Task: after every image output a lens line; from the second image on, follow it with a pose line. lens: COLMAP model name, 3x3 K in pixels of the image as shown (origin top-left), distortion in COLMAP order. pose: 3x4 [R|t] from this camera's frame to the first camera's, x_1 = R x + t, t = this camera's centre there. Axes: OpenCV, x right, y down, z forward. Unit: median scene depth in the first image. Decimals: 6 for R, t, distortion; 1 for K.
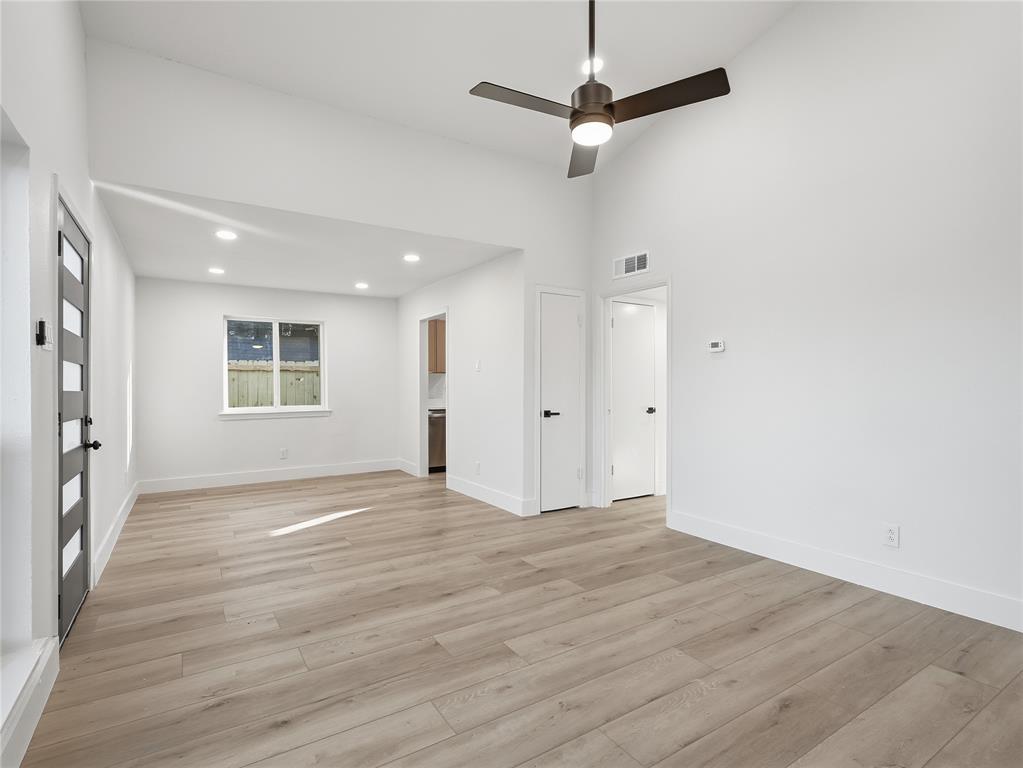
lens RADIAL K [[517.0, 0, 511.5], [0, 517.0, 384.0], [0, 0, 1]] dist [-0.000790, 0.001085]
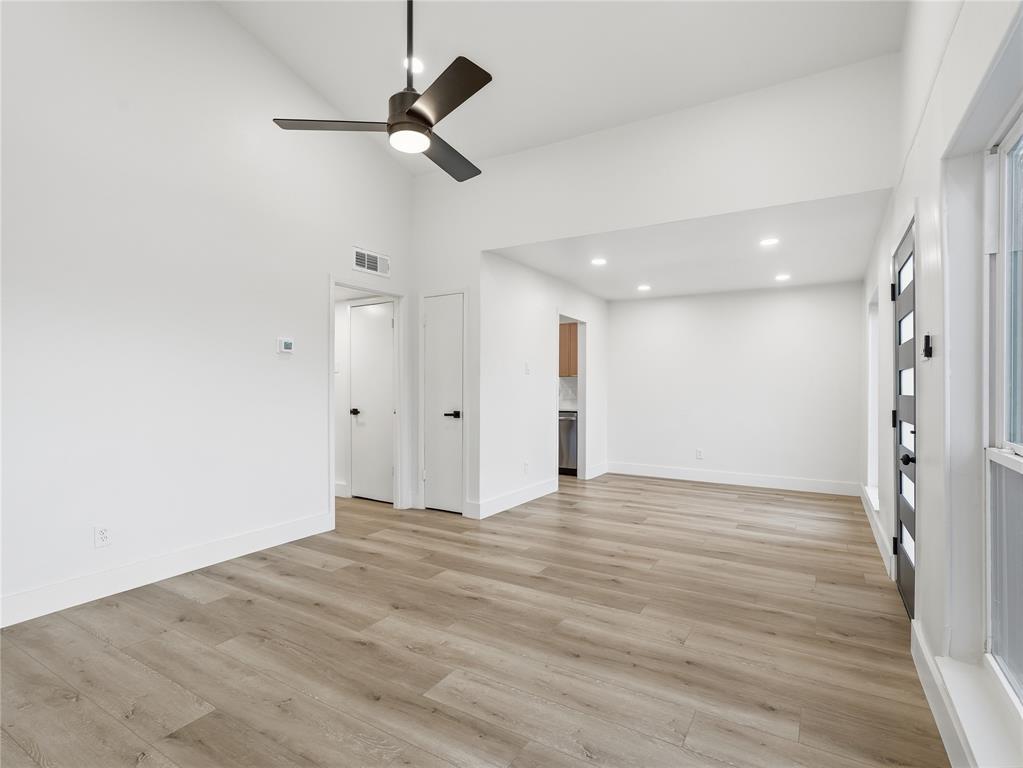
lens RADIAL K [[517.0, 0, 511.5], [0, 517.0, 384.0], [0, 0, 1]] dist [-0.000790, 0.001085]
pose [[0.448167, 0.000602, -0.893950, 0.712445], [-0.006063, 0.999979, -0.002366, -0.000325], [0.893929, 0.006481, 0.448161, 0.454133]]
